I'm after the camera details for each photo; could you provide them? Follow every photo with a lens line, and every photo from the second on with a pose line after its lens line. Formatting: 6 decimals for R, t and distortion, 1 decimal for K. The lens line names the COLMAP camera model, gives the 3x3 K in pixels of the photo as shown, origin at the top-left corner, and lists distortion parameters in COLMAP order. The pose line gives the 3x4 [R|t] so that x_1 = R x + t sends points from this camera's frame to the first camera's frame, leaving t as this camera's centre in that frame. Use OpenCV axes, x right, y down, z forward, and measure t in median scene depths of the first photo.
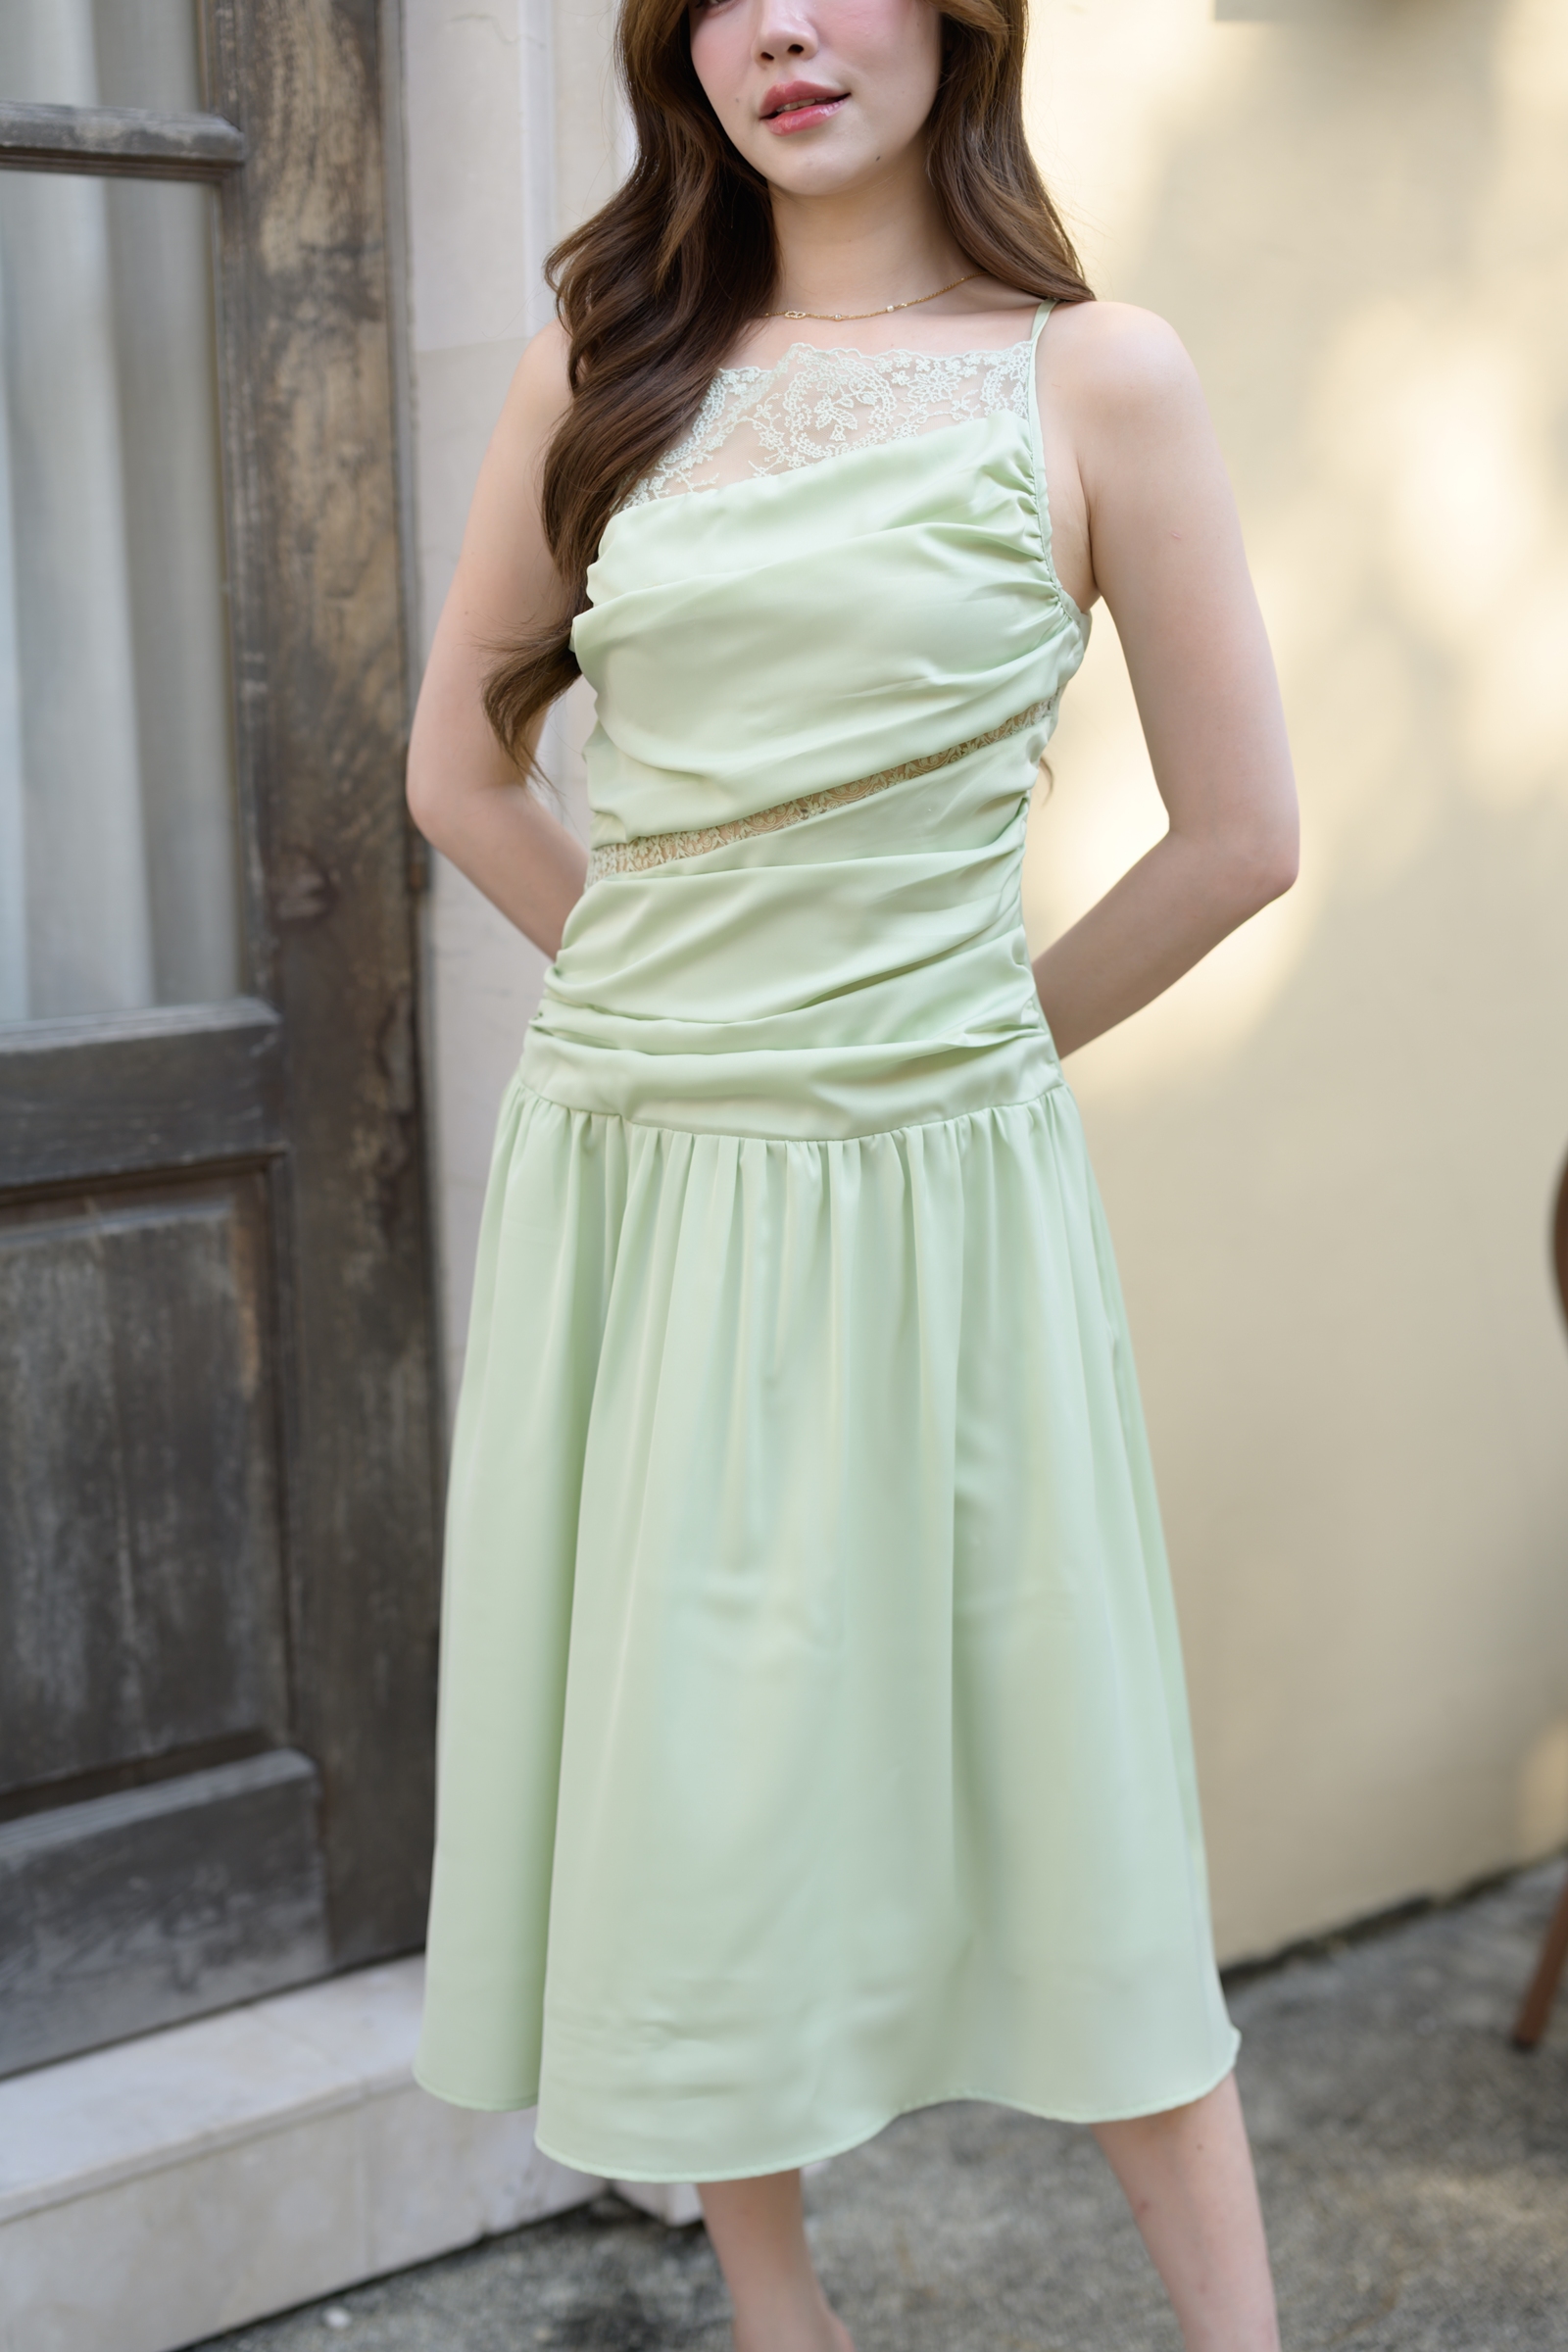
lens RADIAL K [[3369.6, 0, 787.4], [0, 3369.6, 1216.2], [0, 0, 1]] dist [-0.010046, 0.118721]
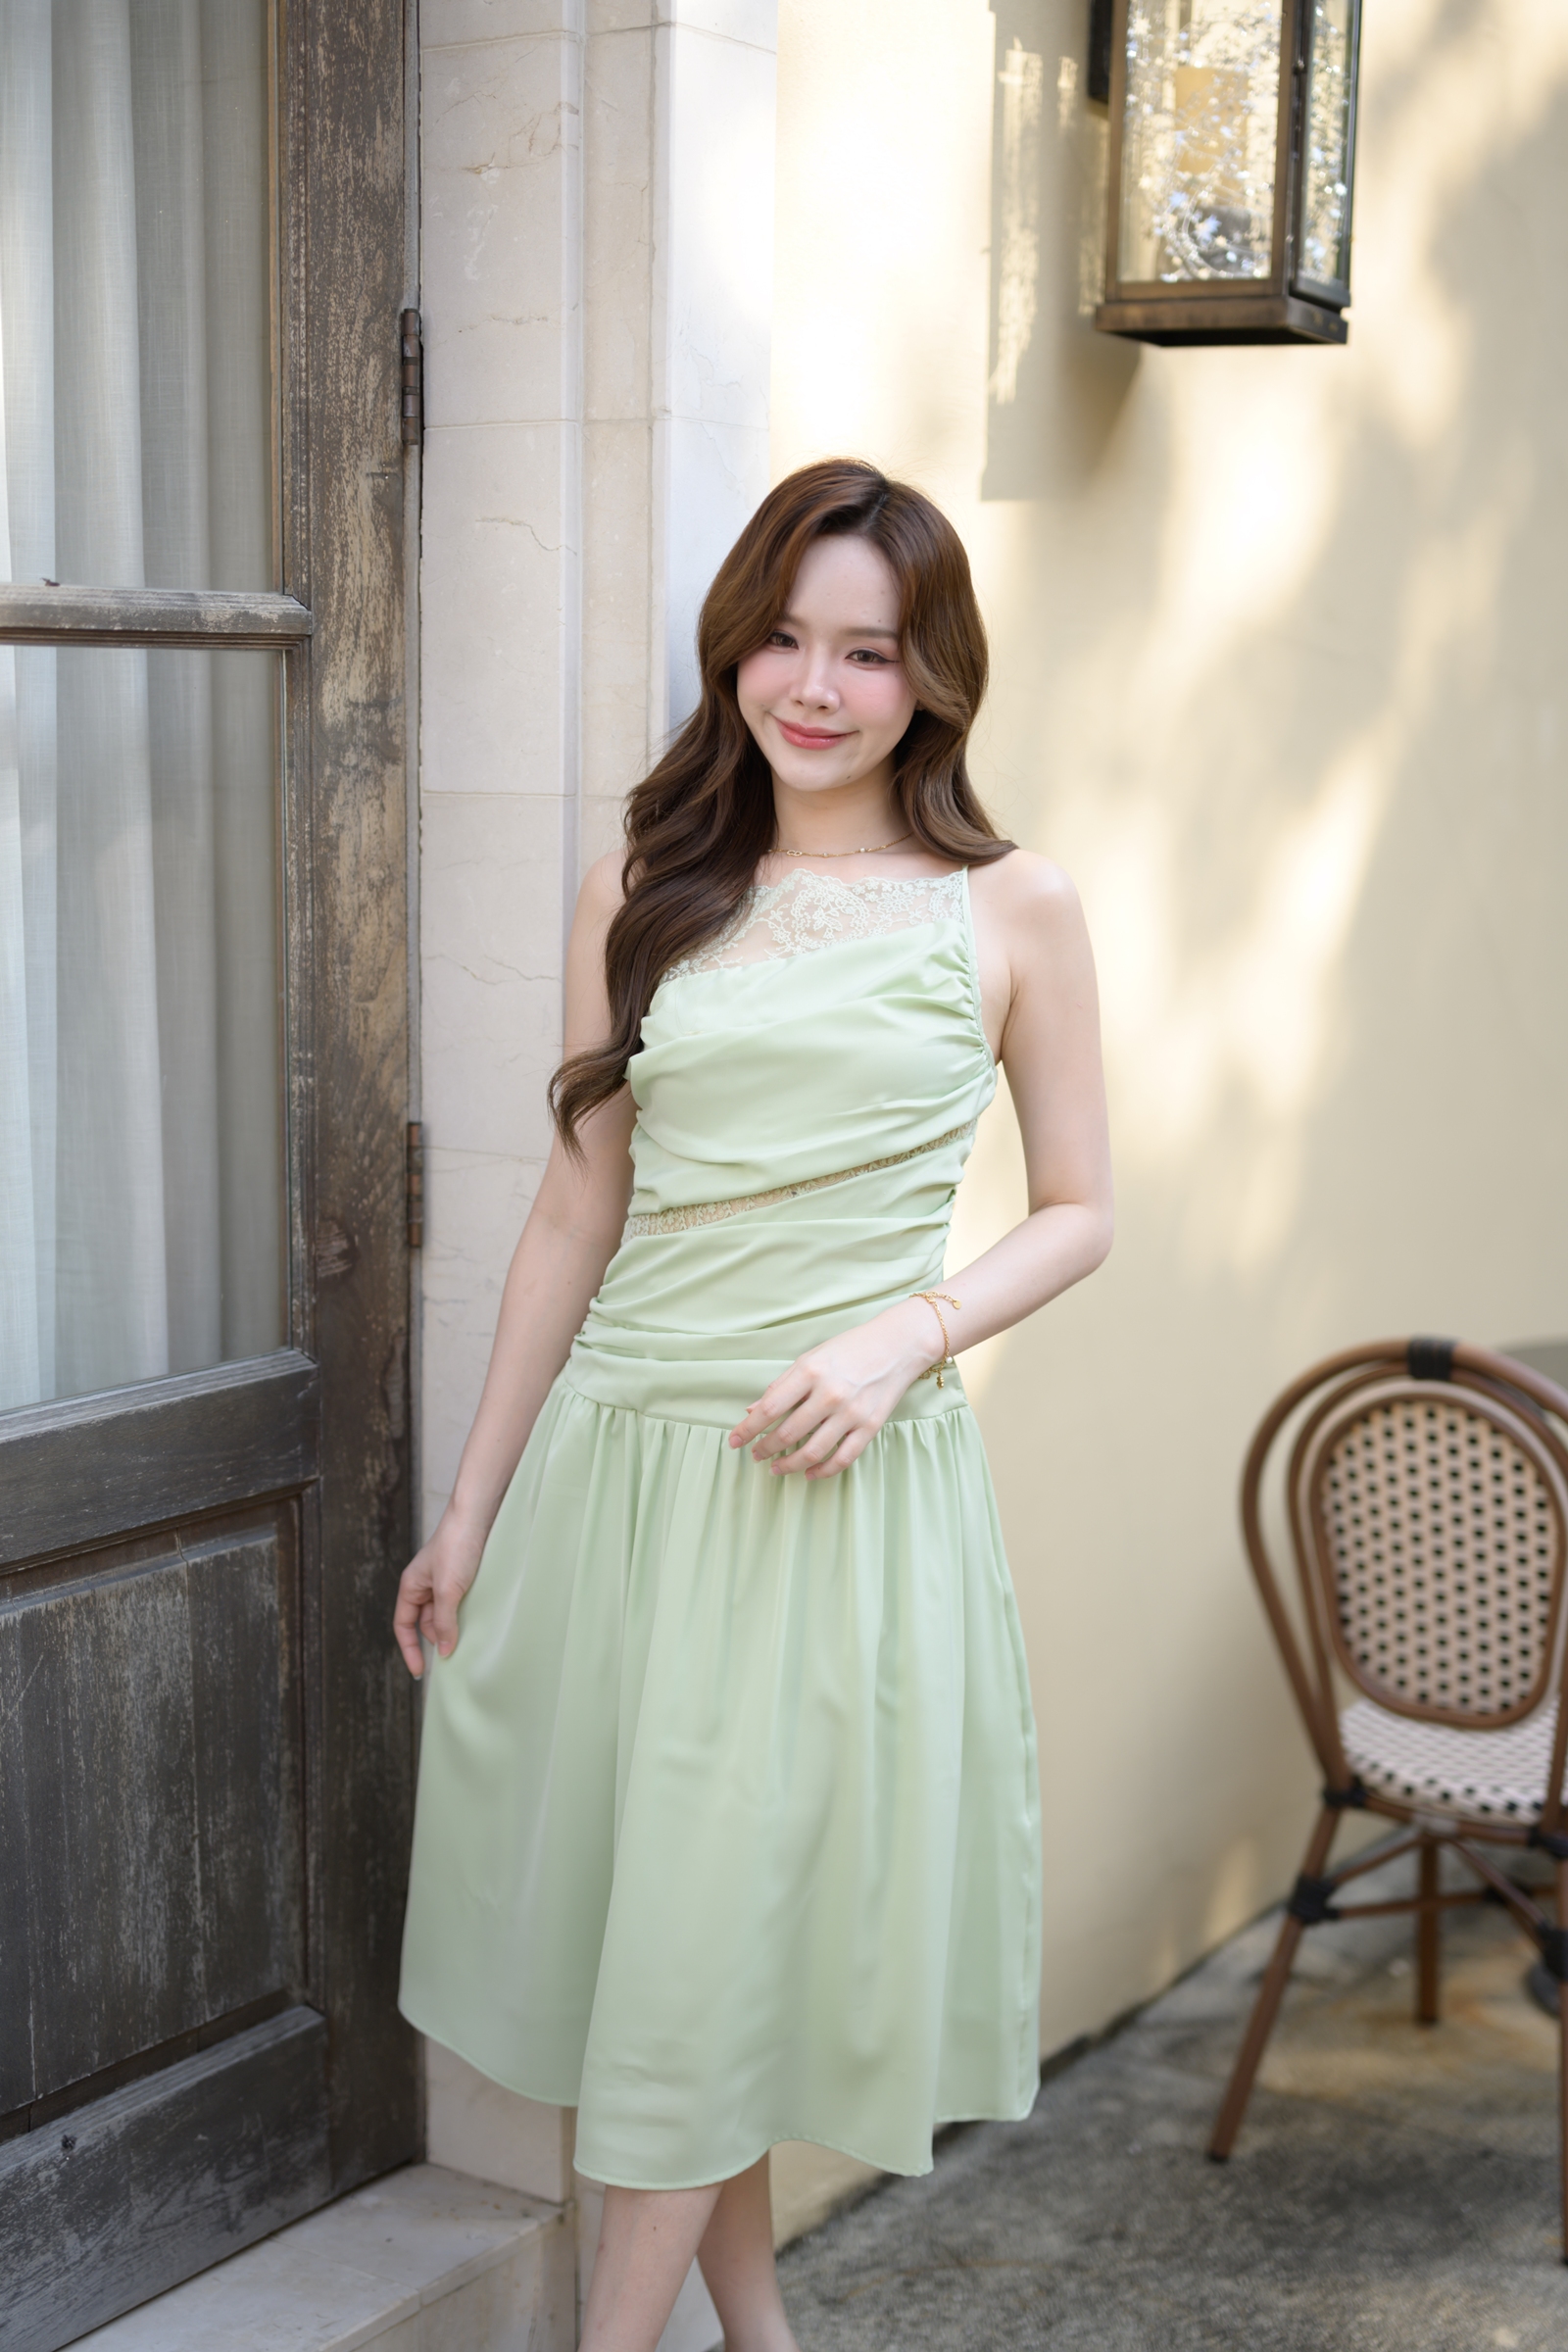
lens RADIAL K [[3332.3, 0, 781.7], [0, 3332.3, 1229.3], [0, 0, 1]] dist [-0.000638, 0.068291]
pose [[0.956468, -0.014618, 0.291470, -0.332664], [0.022275, 0.999488, -0.022969, -0.076230], [-0.290985, 0.028461, 0.956304, -0.131277]]
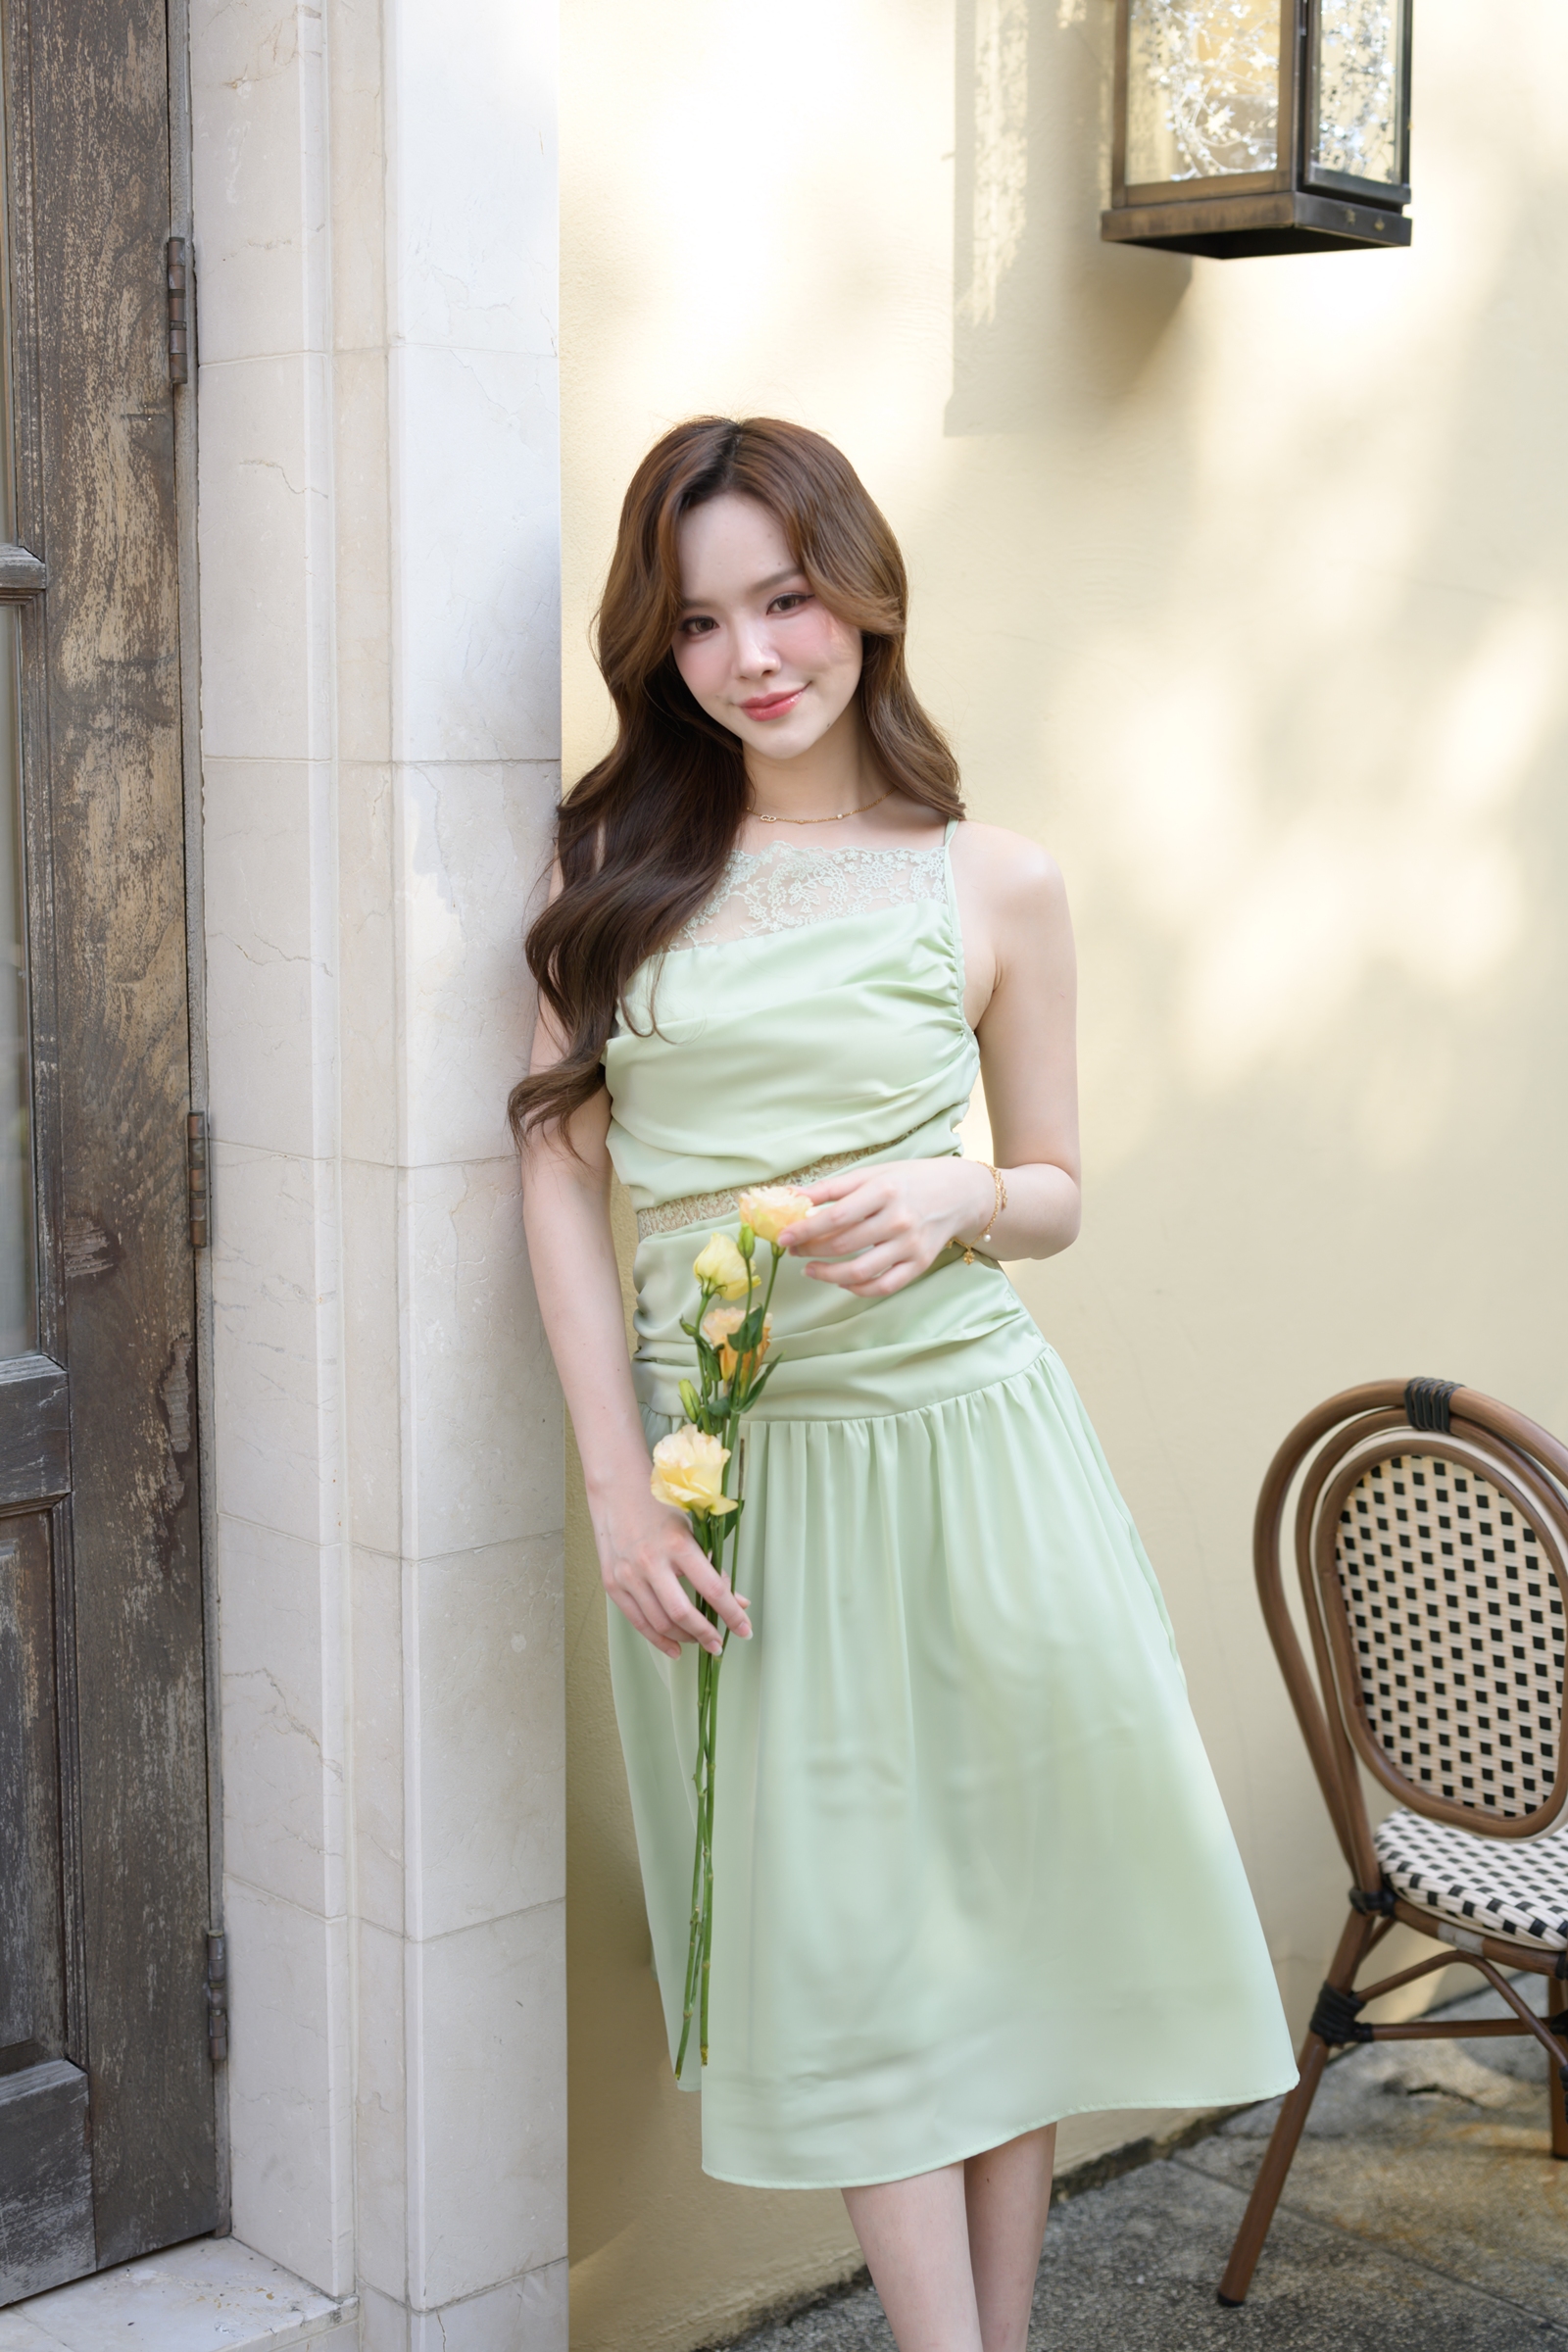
lens RADIAL K [[3344.9, 0, 837.7], [0, 3344.9, 1136.2], [0, 0, 1]] dist [0.004239, 0.057063]
pose [[0.997167, 0.011960, 0.074258, 0.013599], [-0.008740, 0.999013, -0.043548, -0.090183], [-0.074705, 0.042776, 0.996288, -0.076360]]
